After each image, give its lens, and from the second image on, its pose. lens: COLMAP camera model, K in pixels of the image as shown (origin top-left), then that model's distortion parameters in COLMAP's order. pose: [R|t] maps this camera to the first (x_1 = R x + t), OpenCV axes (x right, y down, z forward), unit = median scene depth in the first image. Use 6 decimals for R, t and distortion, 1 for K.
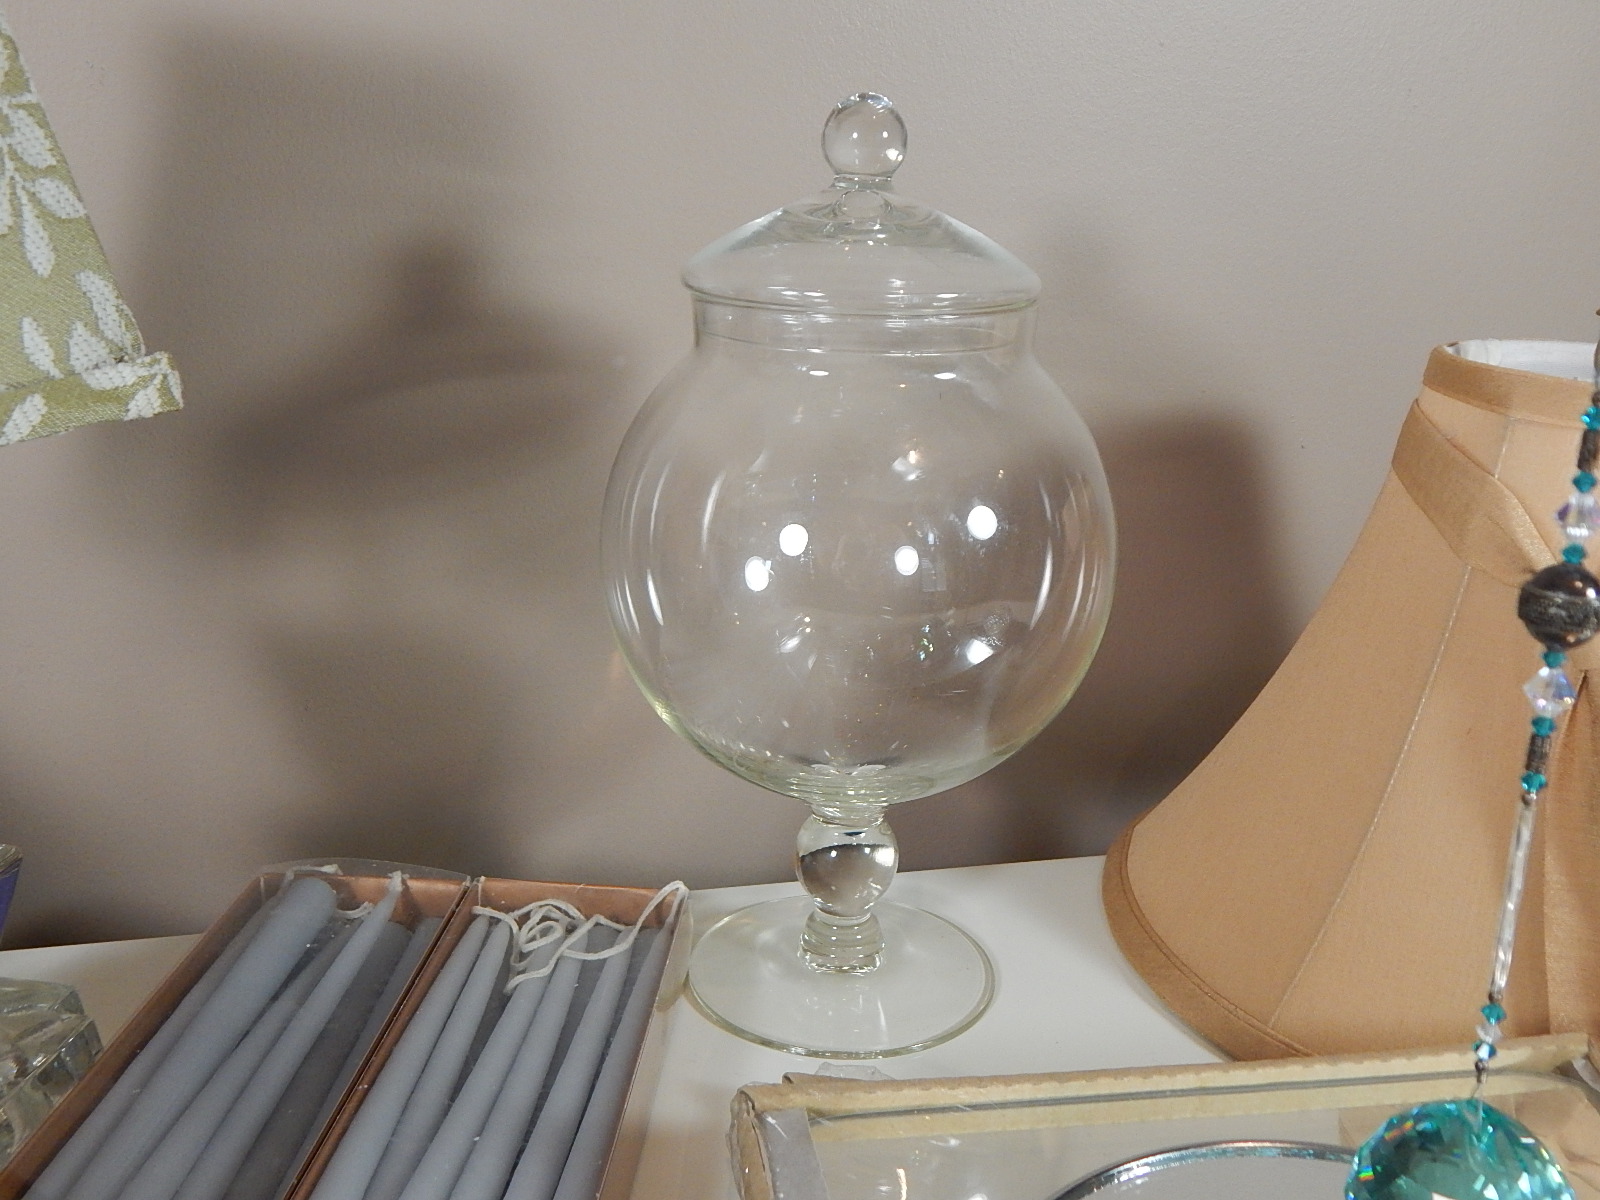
lens RADIAL K [[1574.2, 0, 796.8], [0, 1574.2, 556.3], [0, 0, 1]] dist [-0.000991, -0.012966]
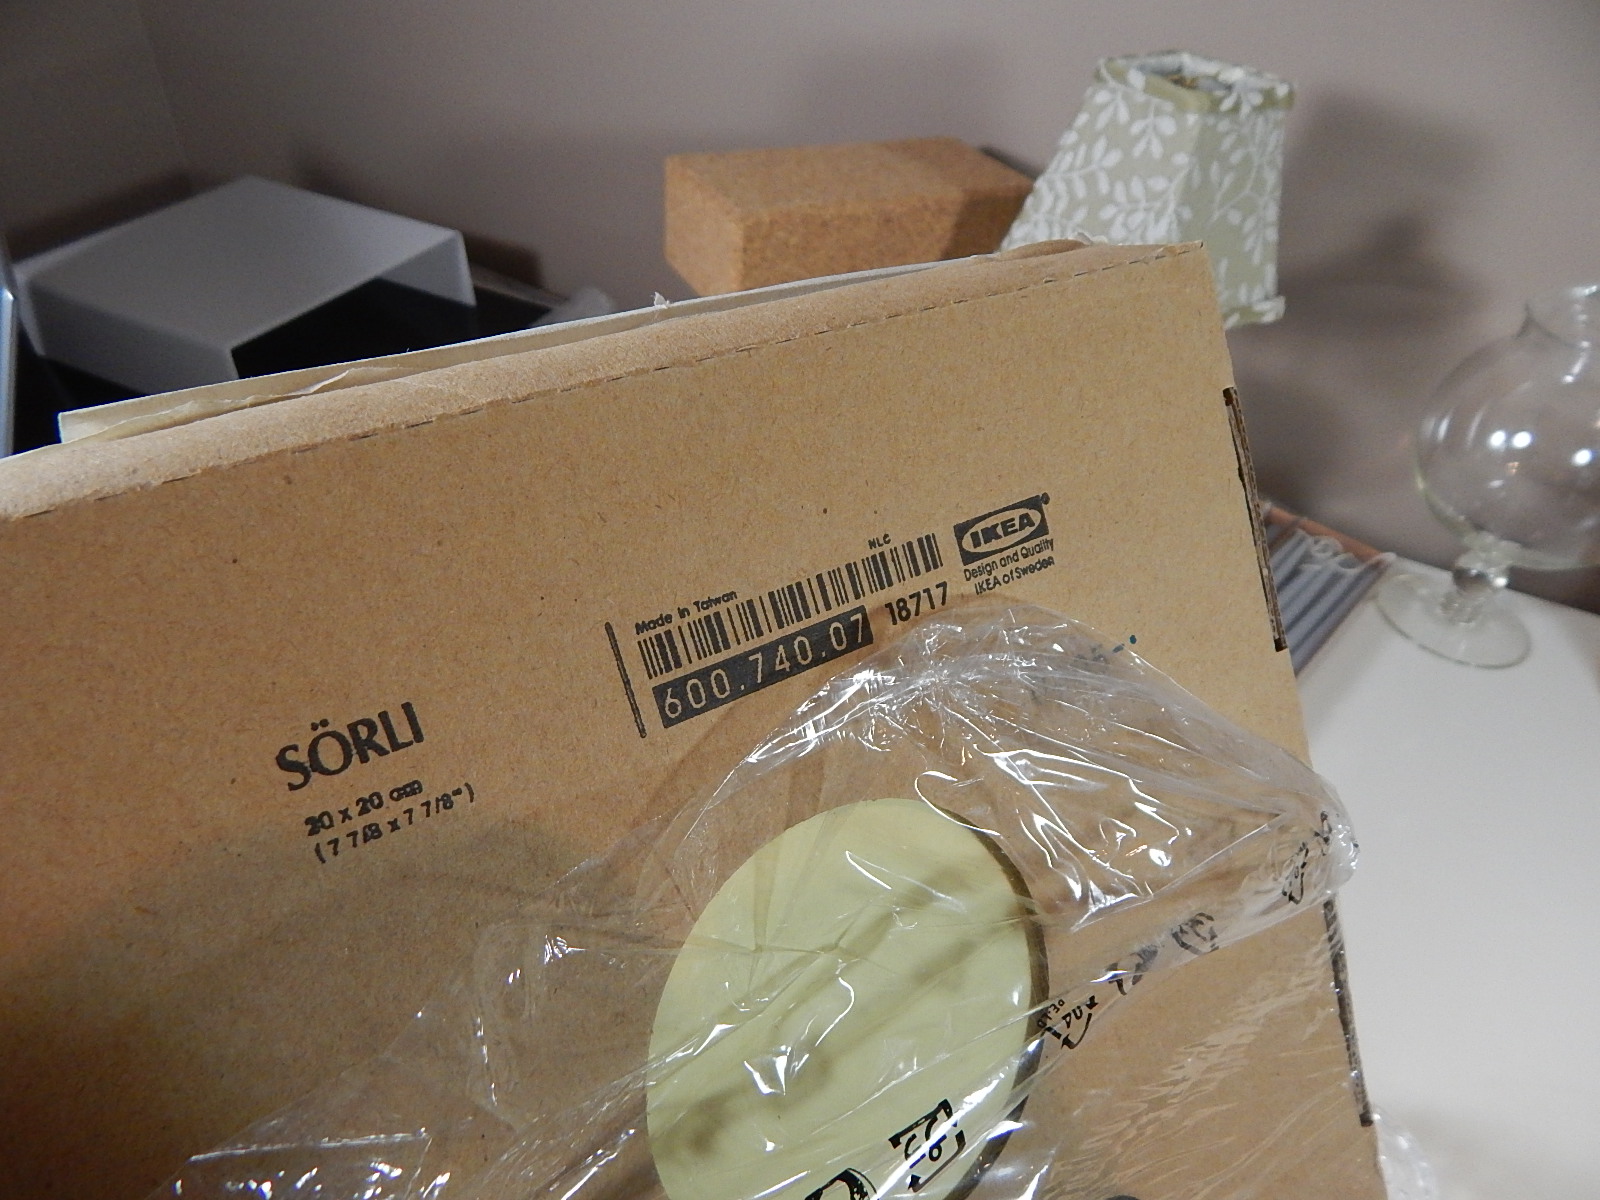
lens RADIAL K [[1112.0, 0, 800.0], [0, 1112.0, 600.0], [0, 0, 1]] dist [0.032266, 0.001802]
pose [[0.795672, 0.412198, -0.443846, -0.011811], [-0.226986, 0.882255, 0.412436, -0.210921], [0.561591, -0.227417, 0.795549, -0.787527]]
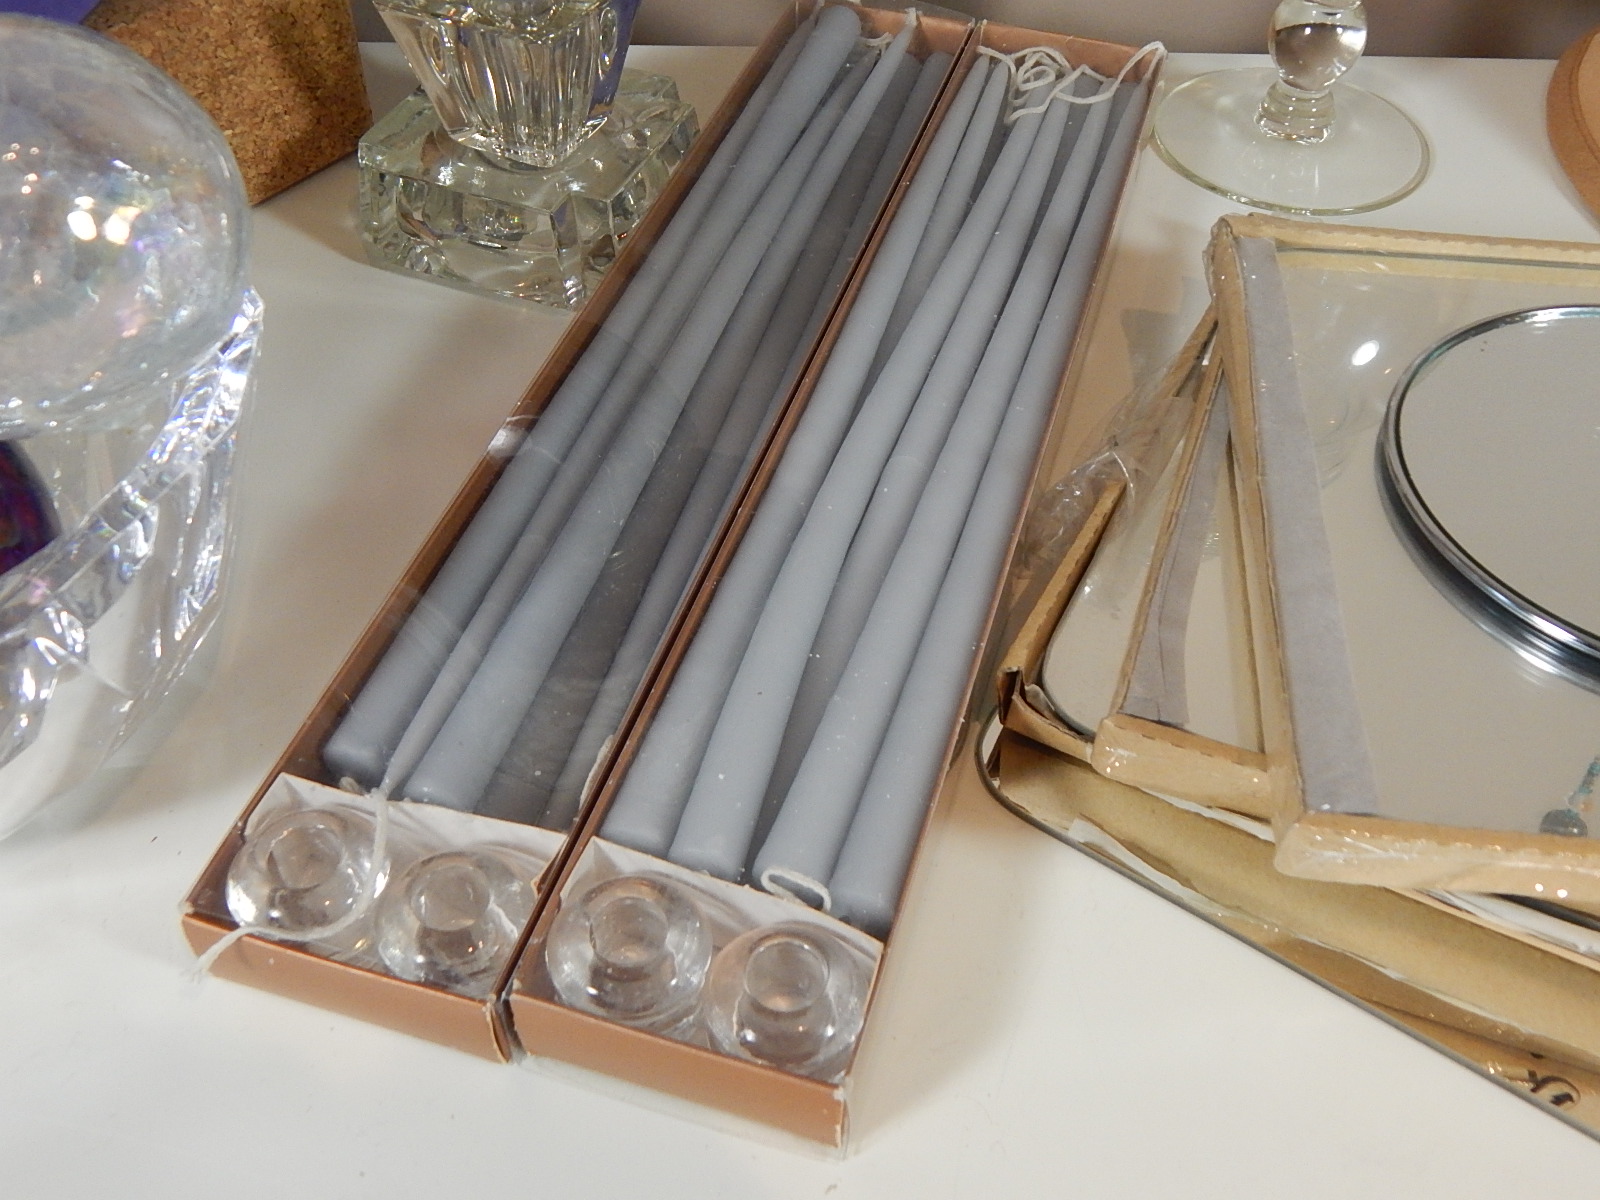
lens RADIAL K [[1589.2, 0, 797.1], [0, 1589.2, 595.2], [0, 0, 1]] dist [0.006471, -0.008136]
pose [[0.974418, 0.159261, -0.158572, -0.089167], [-0.056030, 0.855444, 0.514855, -0.026724], [0.217646, -0.492799, 0.842484, -0.215860]]
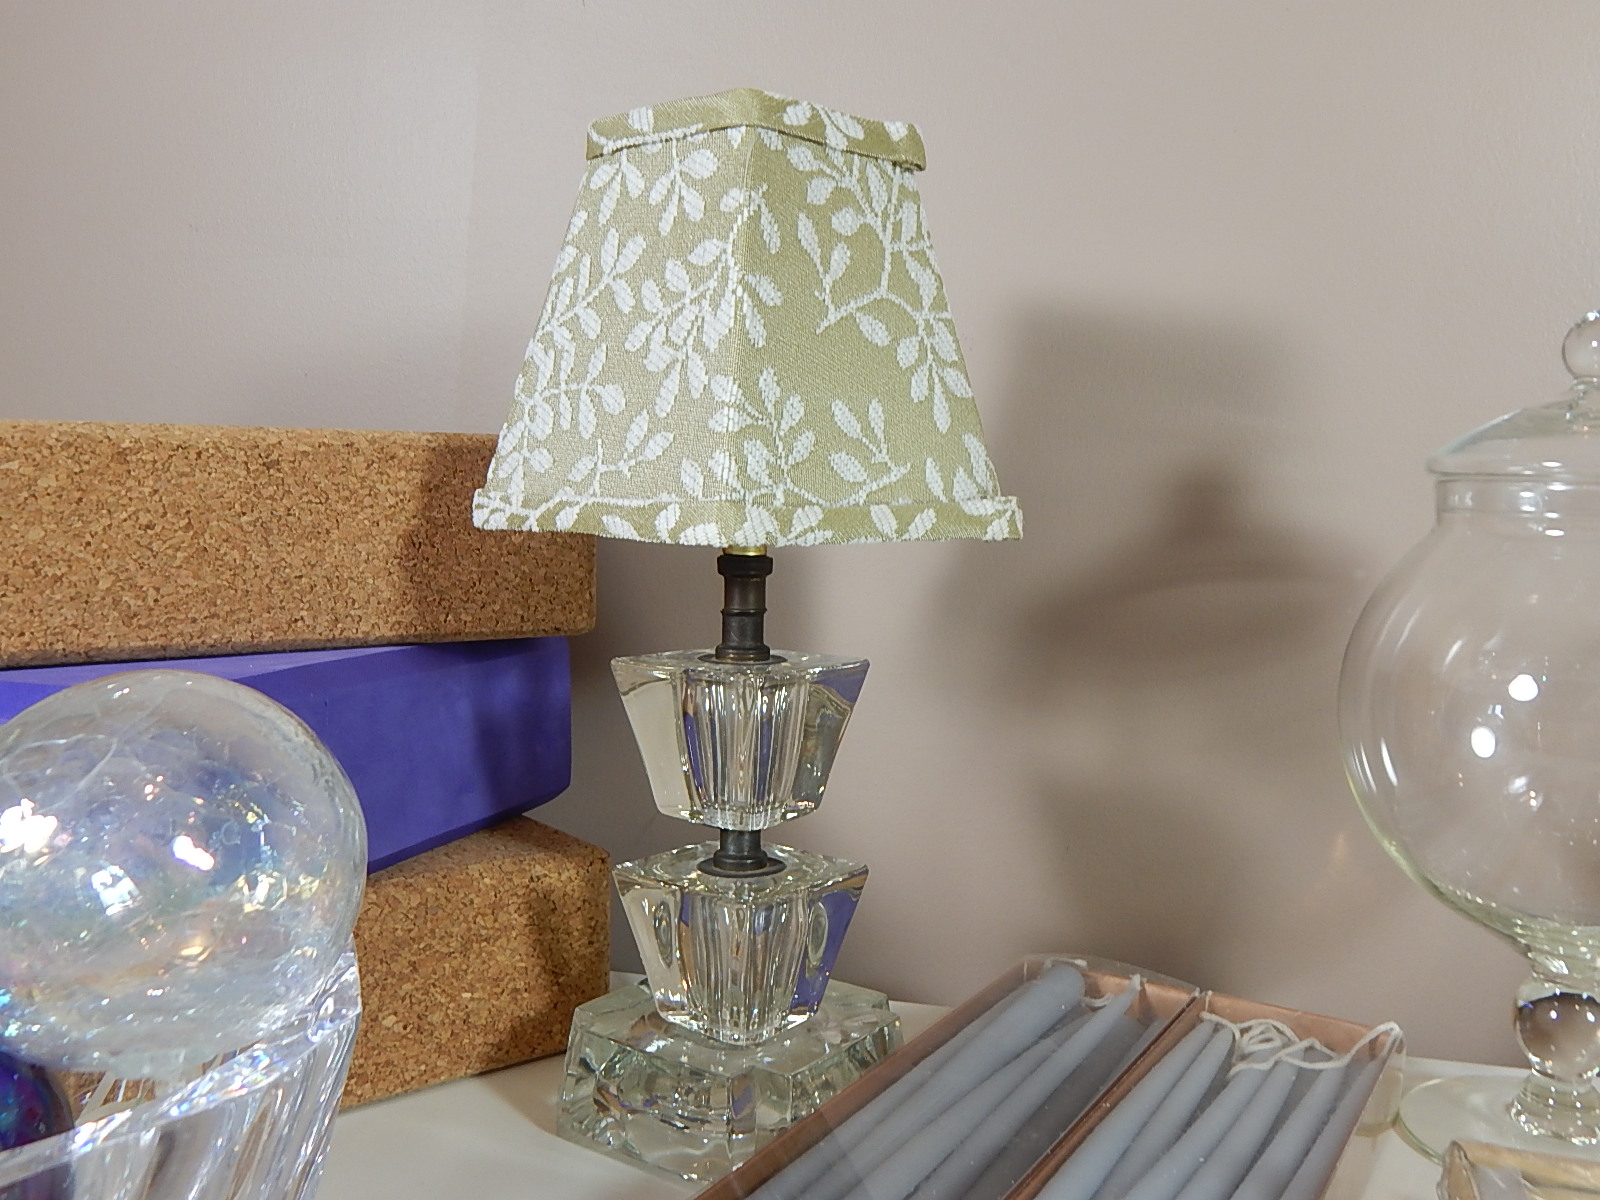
lens RADIAL K [[1436.4, 0, 822.7], [0, 1436.4, 591.3], [0, 0, 1]] dist [-0.001658, -0.001103]
pose [[0.897909, 0.031531, -0.439051, -0.002834], [-0.123535, 0.975397, -0.182592, 0.154498], [0.422492, 0.218189, 0.879713, -0.111293]]
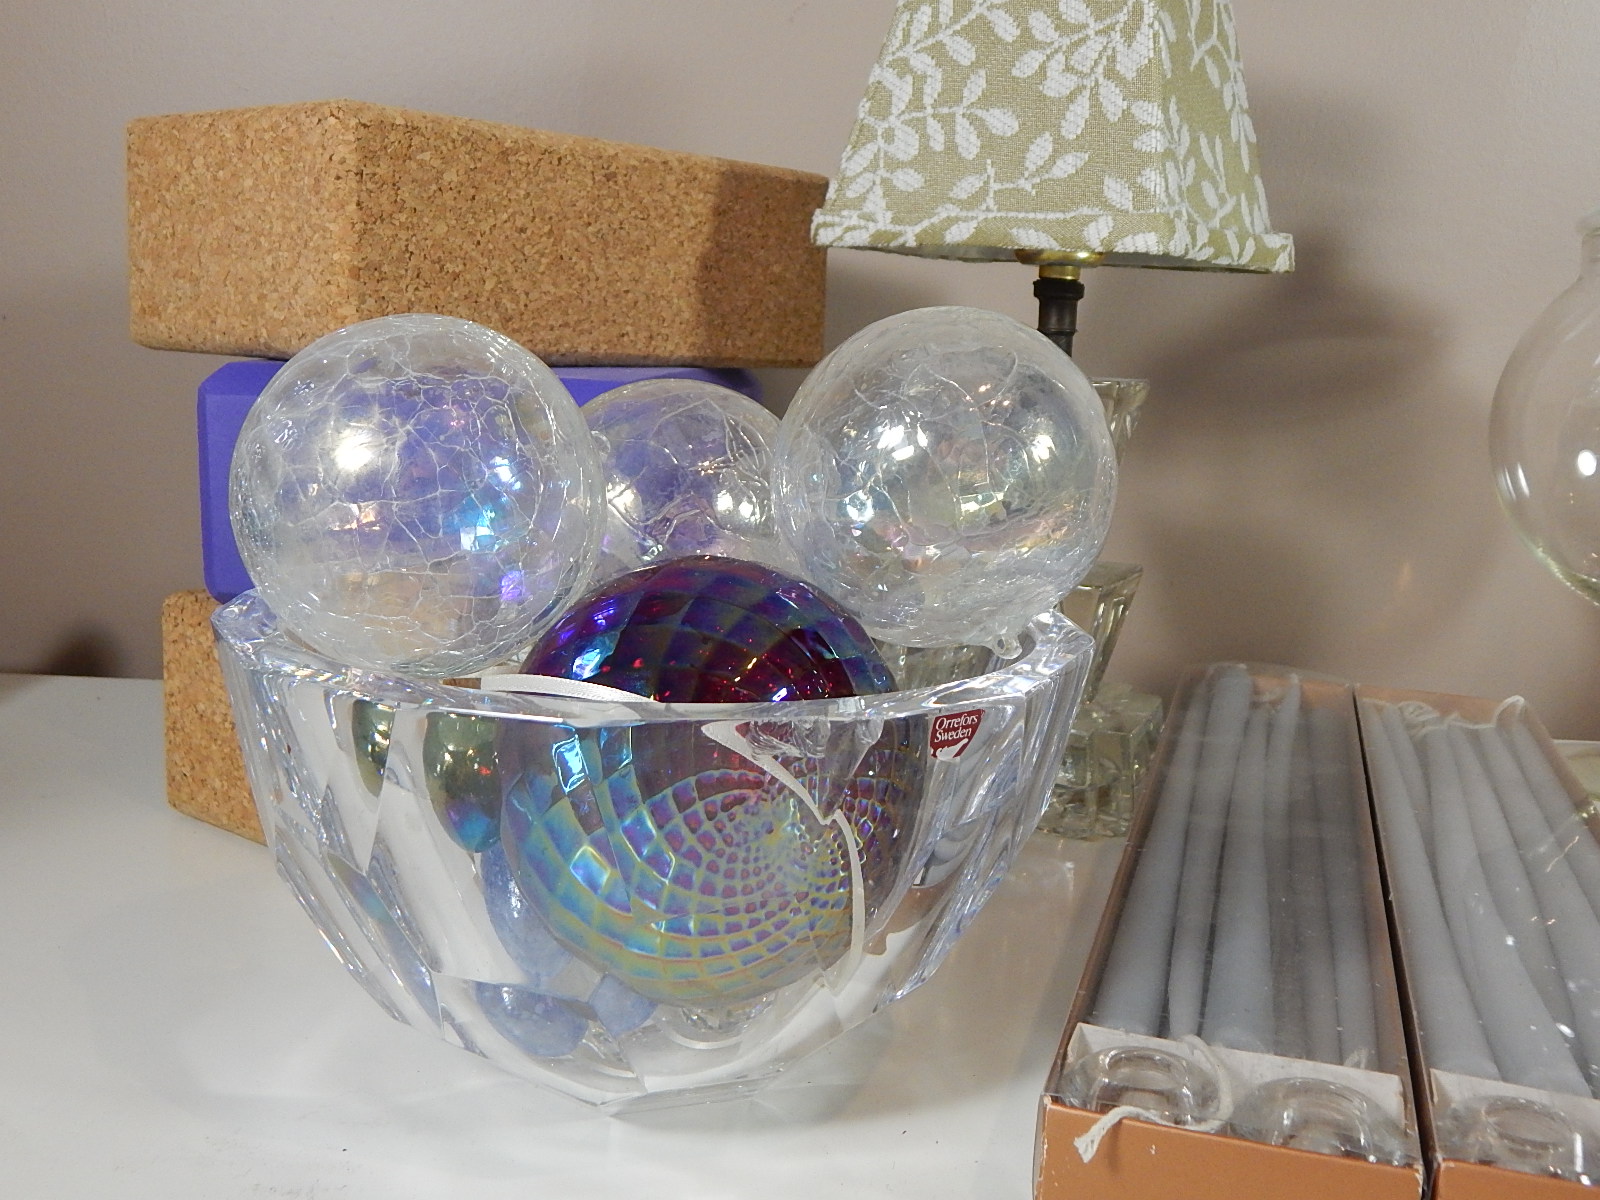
lens RADIAL K [[1589.2, 0, 797.1], [0, 1589.2, 595.2], [0, 0, 1]] dist [0.006471, -0.008136]
pose [[0.977875, 0.058213, -0.200926, -0.422290], [-0.082525, 0.989952, -0.114825, 0.343831], [0.192223, 0.128866, 0.972853, -0.439955]]
